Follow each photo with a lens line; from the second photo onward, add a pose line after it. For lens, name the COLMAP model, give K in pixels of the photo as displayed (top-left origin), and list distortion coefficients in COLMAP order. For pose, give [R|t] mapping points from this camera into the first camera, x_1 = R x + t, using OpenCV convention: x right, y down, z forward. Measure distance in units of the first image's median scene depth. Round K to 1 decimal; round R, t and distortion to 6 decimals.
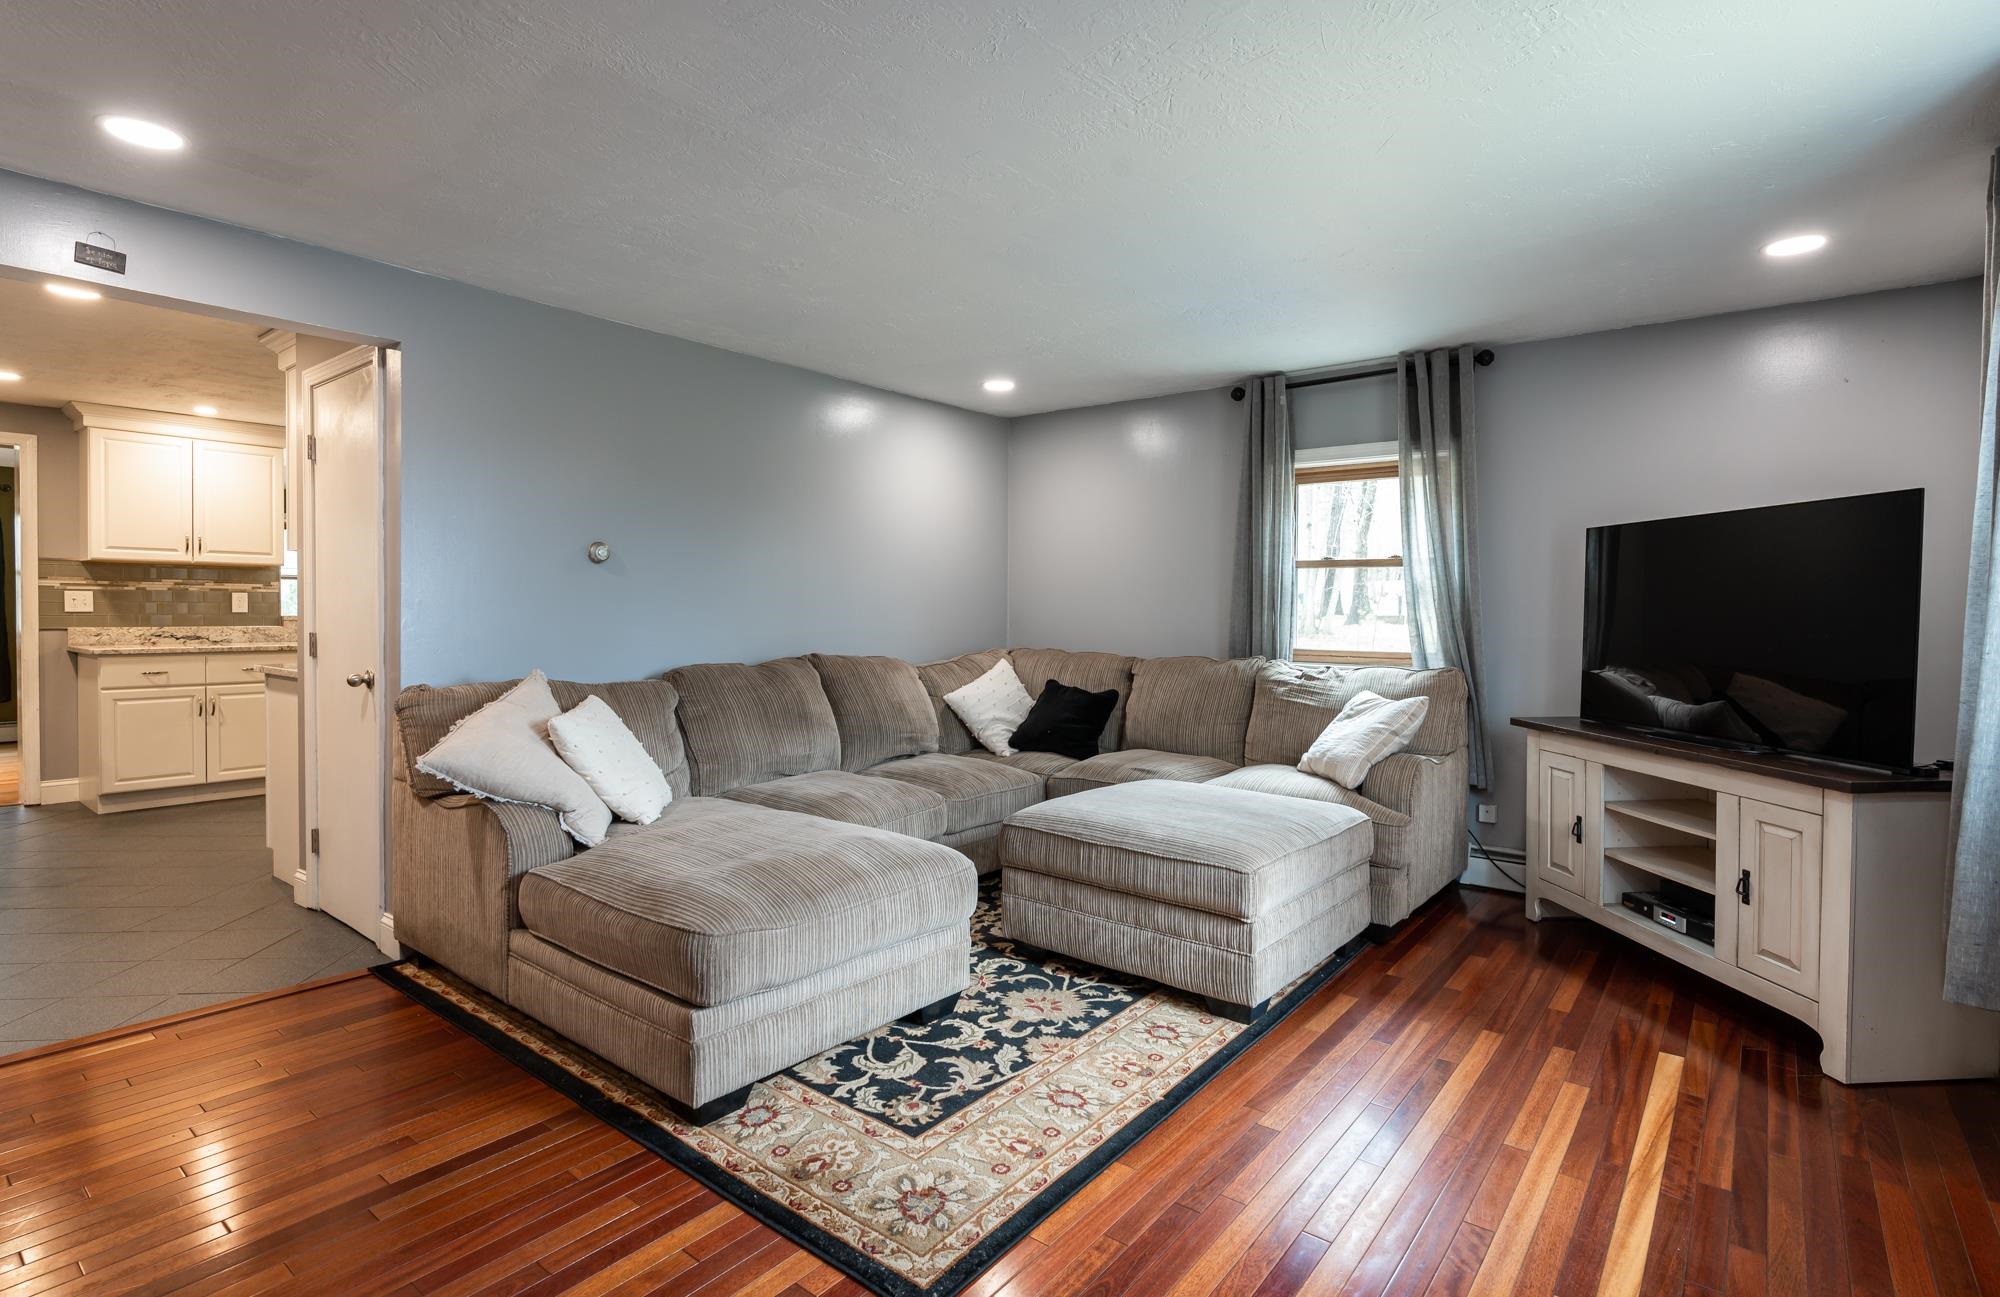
lens RADIAL K [[917.0, 0, 953.1], [0, 917.0, 625.4], [0, 0, 1]] dist [-0.001712, -0.002025]
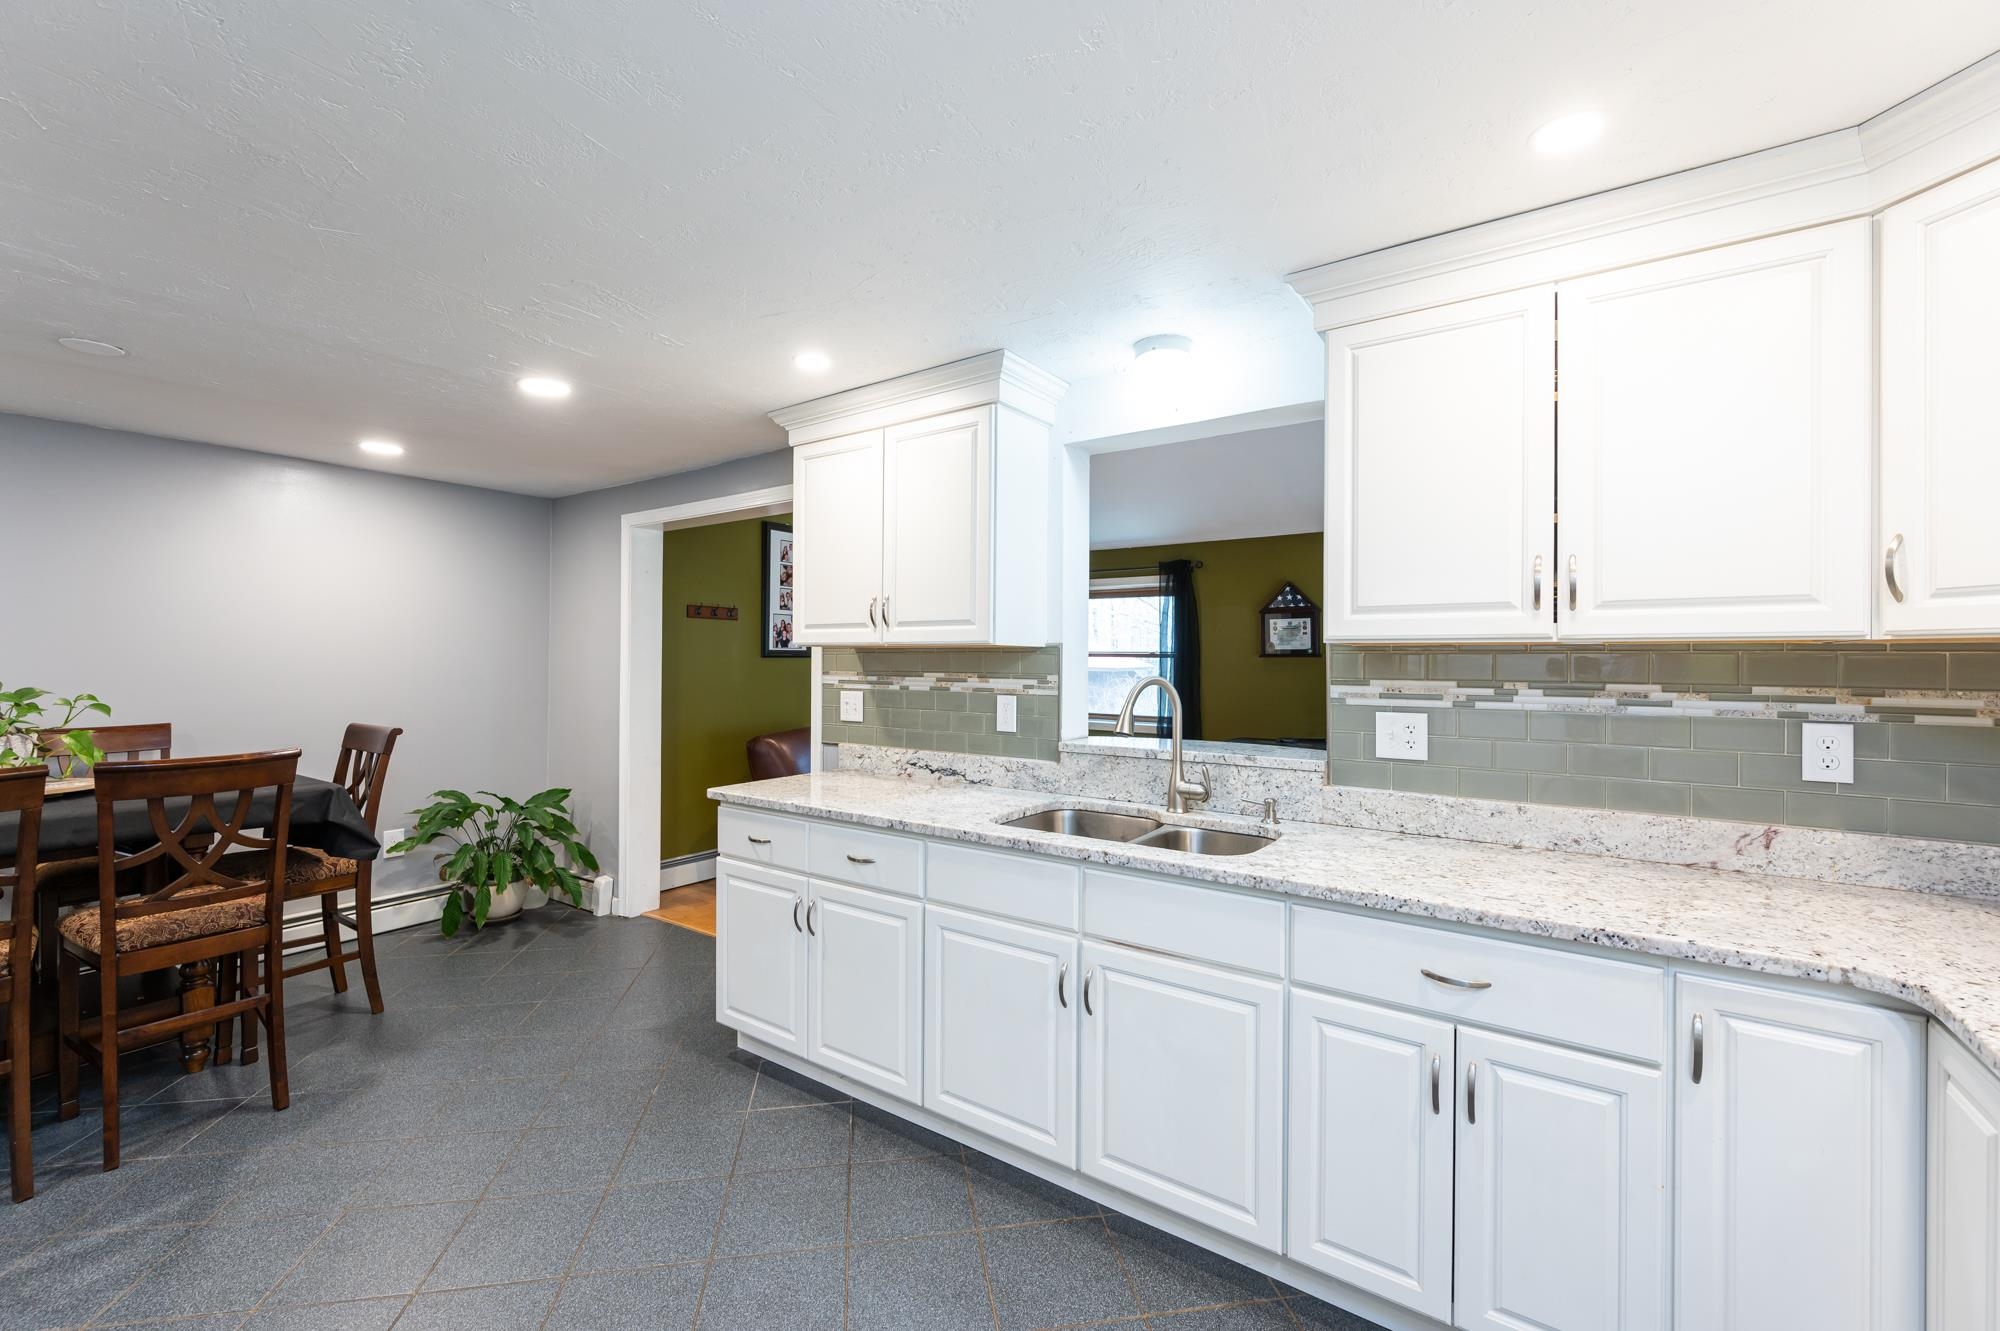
lens RADIAL K [[823.7, 0, 1010.4], [0, 823.7, 655.6], [0, 0, 1]] dist [0.004215, 0.000843]
pose [[0.067907, -0.011485, -0.997626, -0.321950], [-0.021094, 0.999694, -0.012945, -0.058253], [0.997469, 0.021923, 0.067644, 1.065803]]
